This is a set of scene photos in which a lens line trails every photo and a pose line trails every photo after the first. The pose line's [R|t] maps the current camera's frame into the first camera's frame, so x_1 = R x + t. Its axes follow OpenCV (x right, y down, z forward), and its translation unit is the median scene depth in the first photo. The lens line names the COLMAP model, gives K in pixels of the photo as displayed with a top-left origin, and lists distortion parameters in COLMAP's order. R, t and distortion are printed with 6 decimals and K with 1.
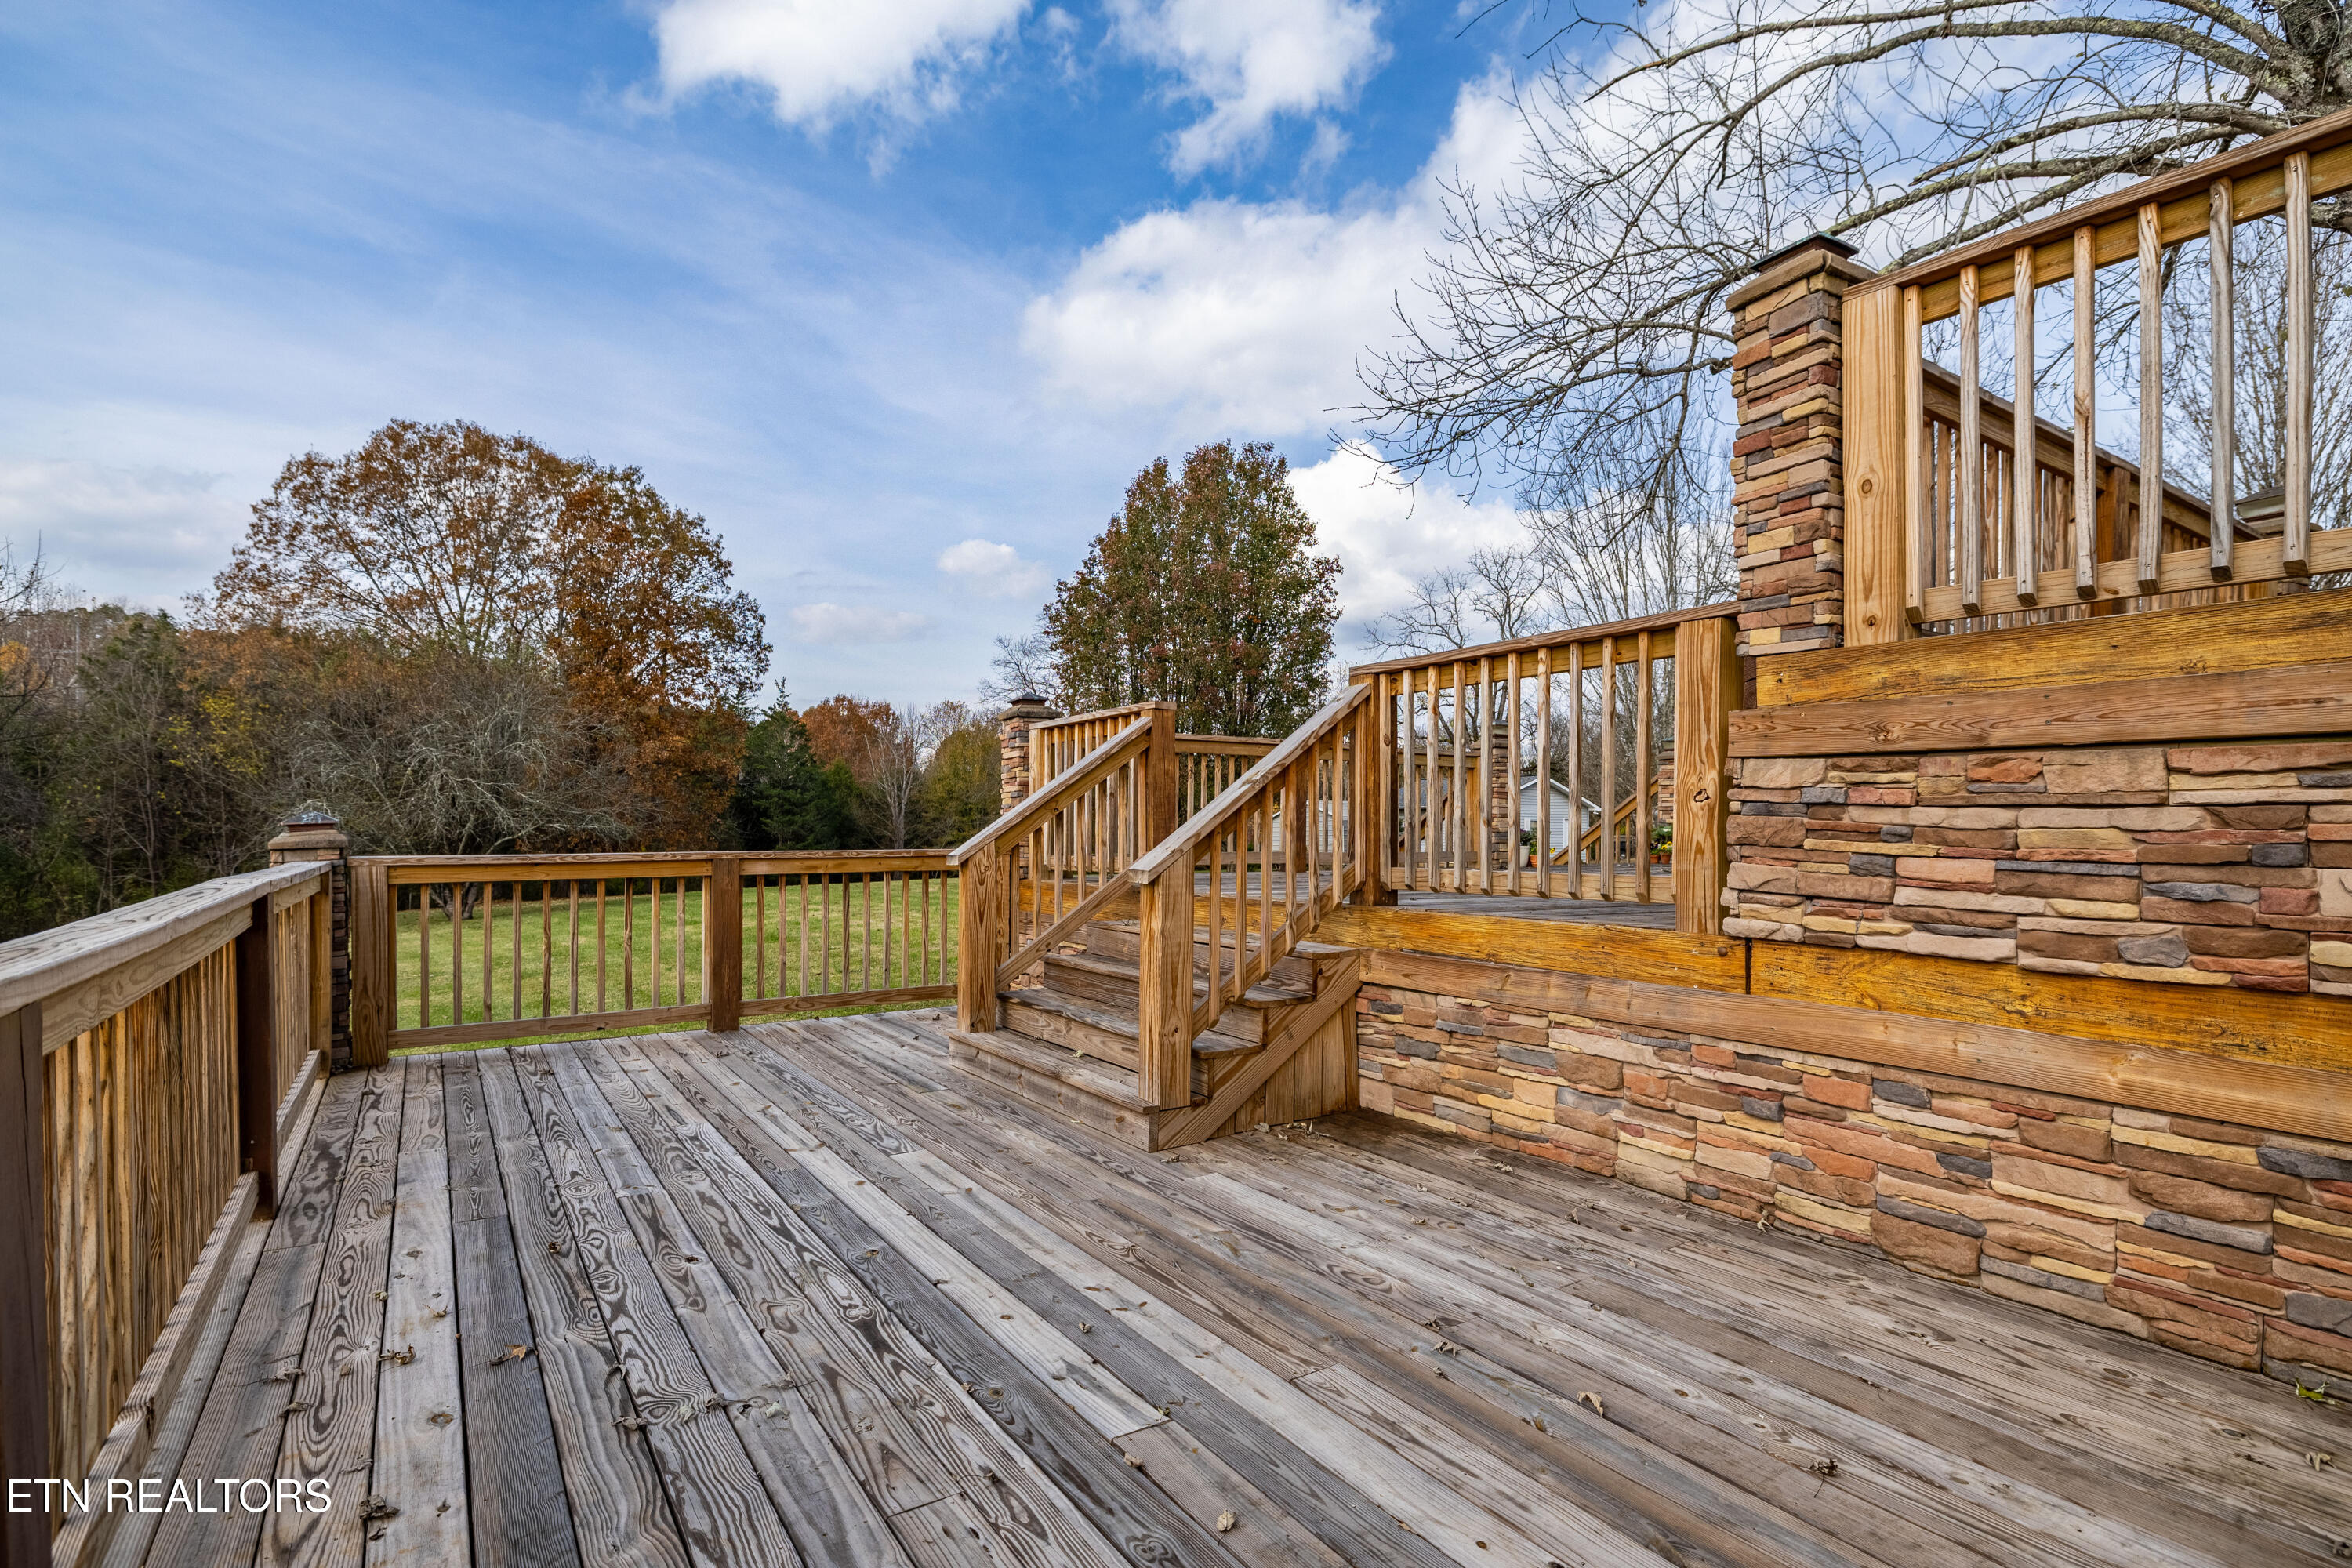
lens RADIAL K [[1129.6, 0, 1157.1], [0, 1129.6, 830.1], [0, 0, 1]] dist [-0.004699, -0.000503]
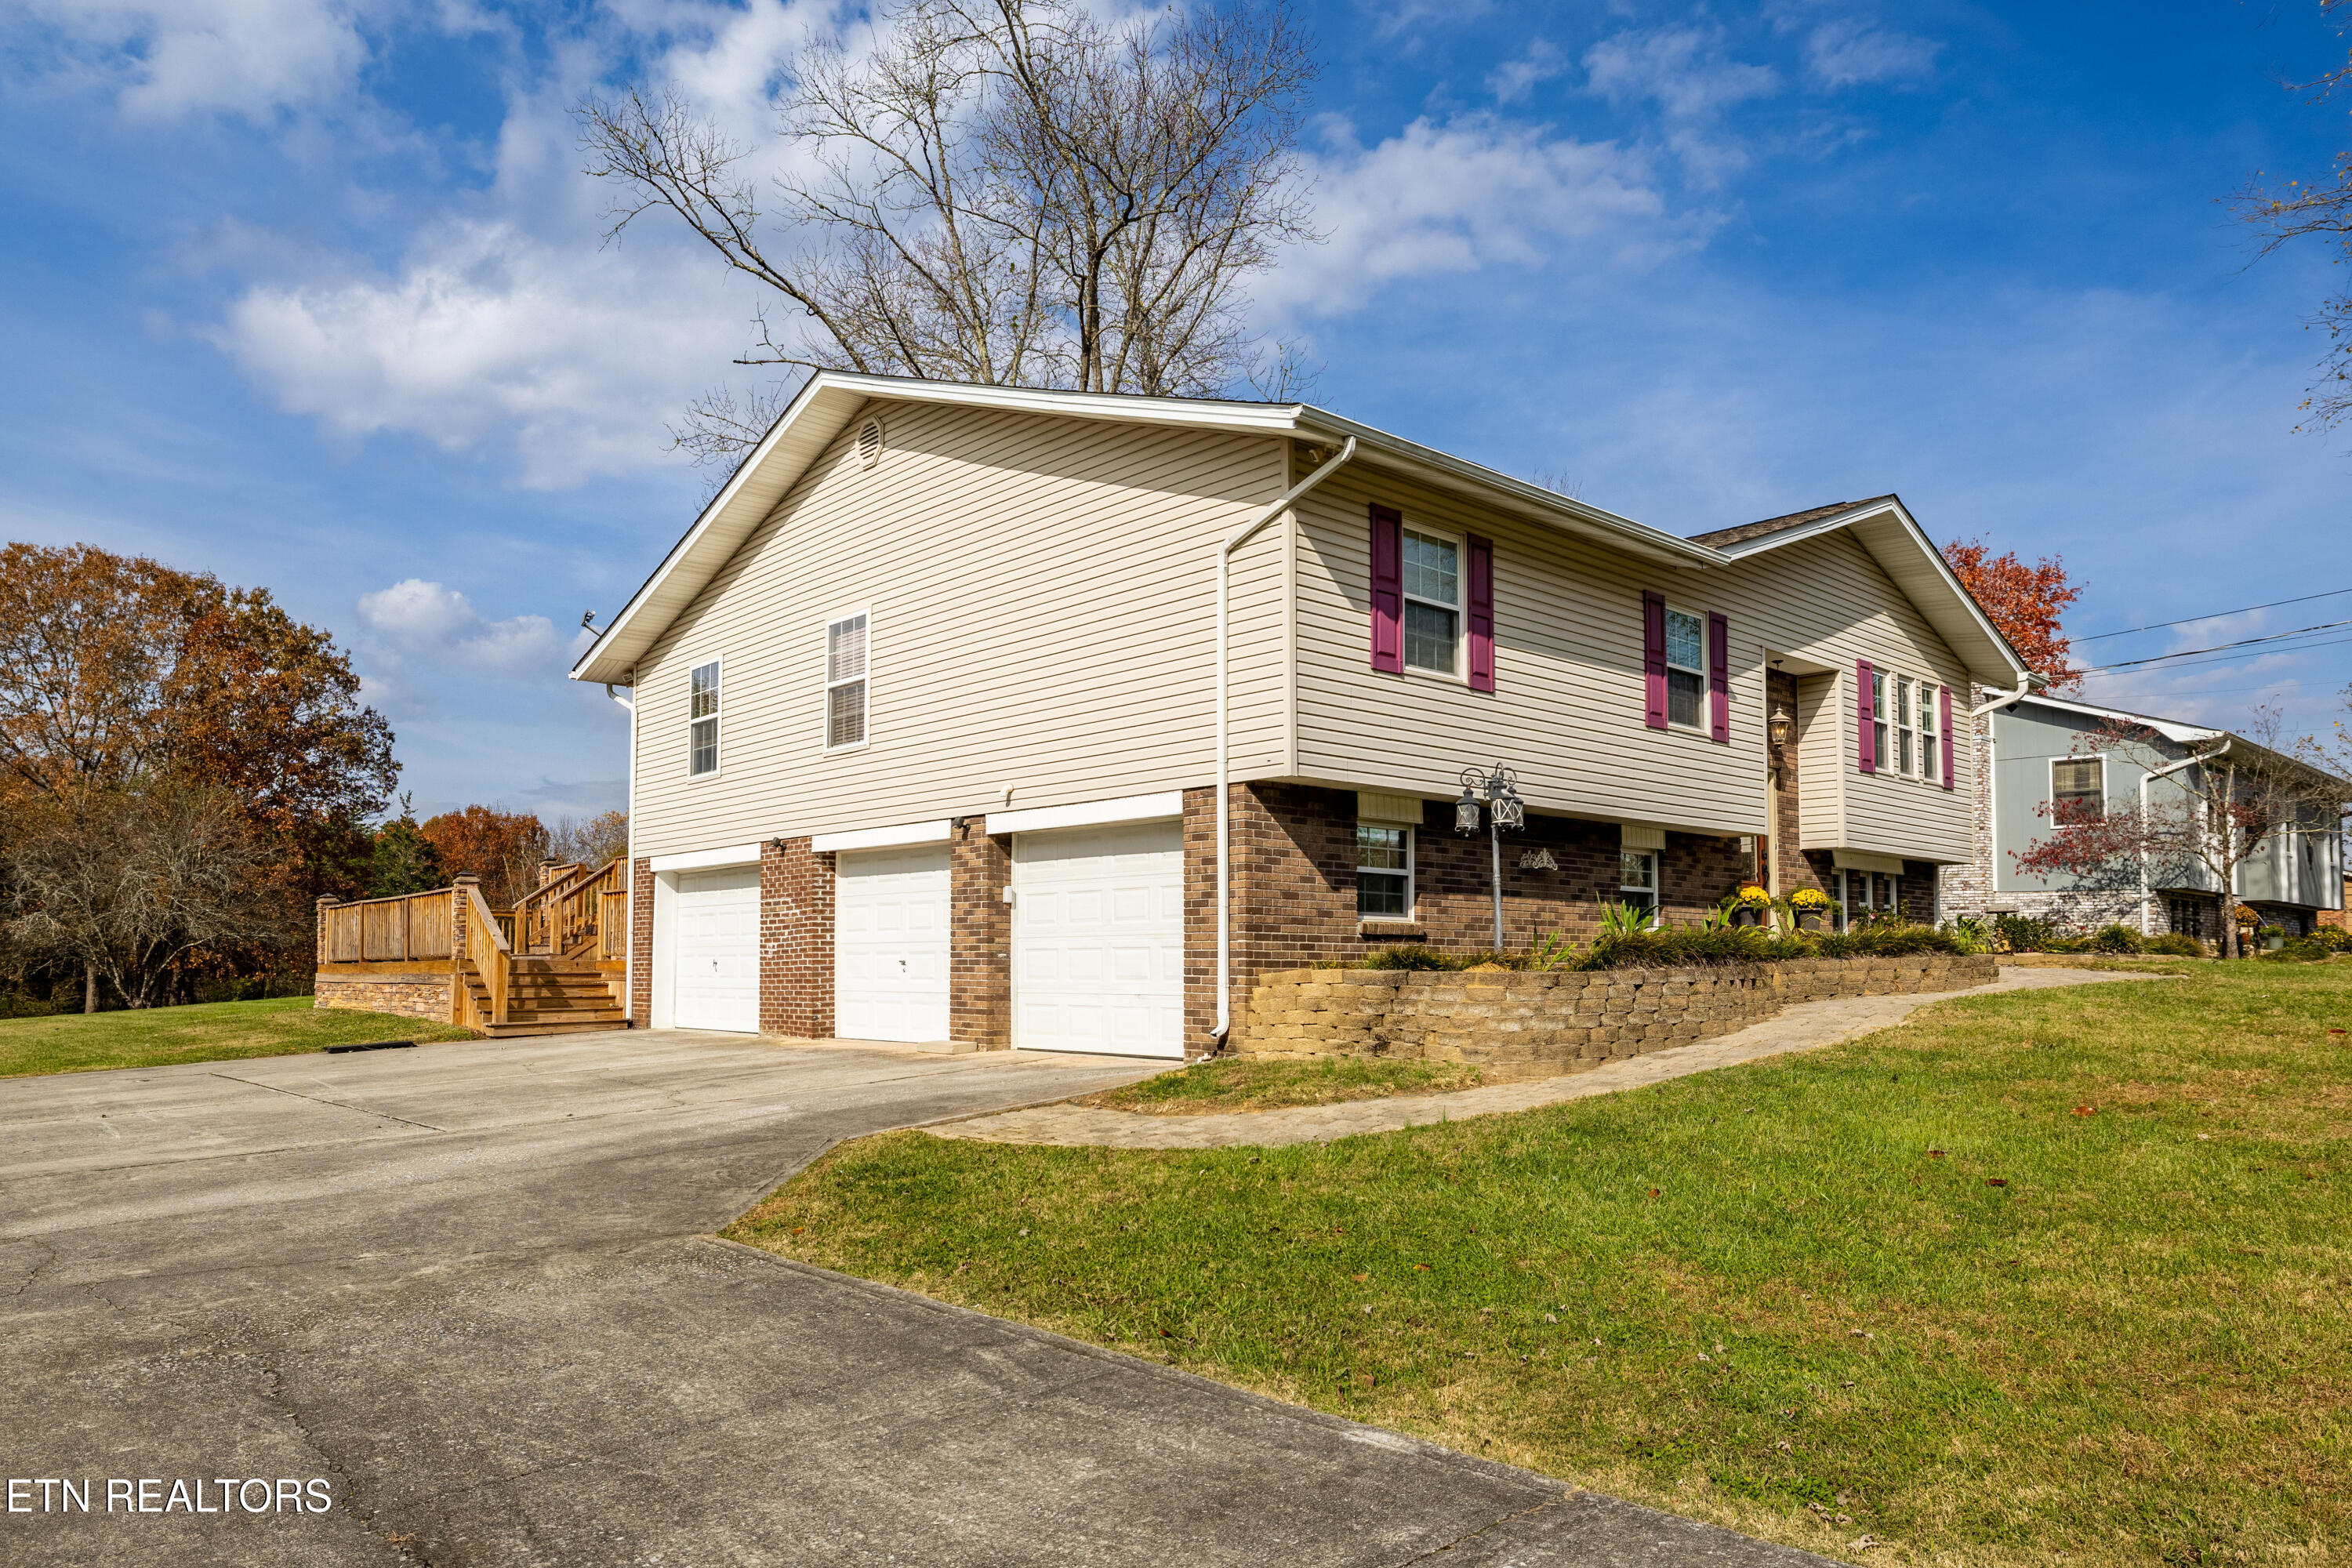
lens RADIAL K [[1482.7, 0, 1146.8], [0, 1482.7, 880.6], [0, 0, 1]] dist [-0.008454, -0.000015]
pose [[0.988017, 0.001662, 0.154339, 0.094539], [0.008347, 0.997904, -0.064178, 0.022483], [-0.154122, 0.064697, 0.985931, -0.344133]]
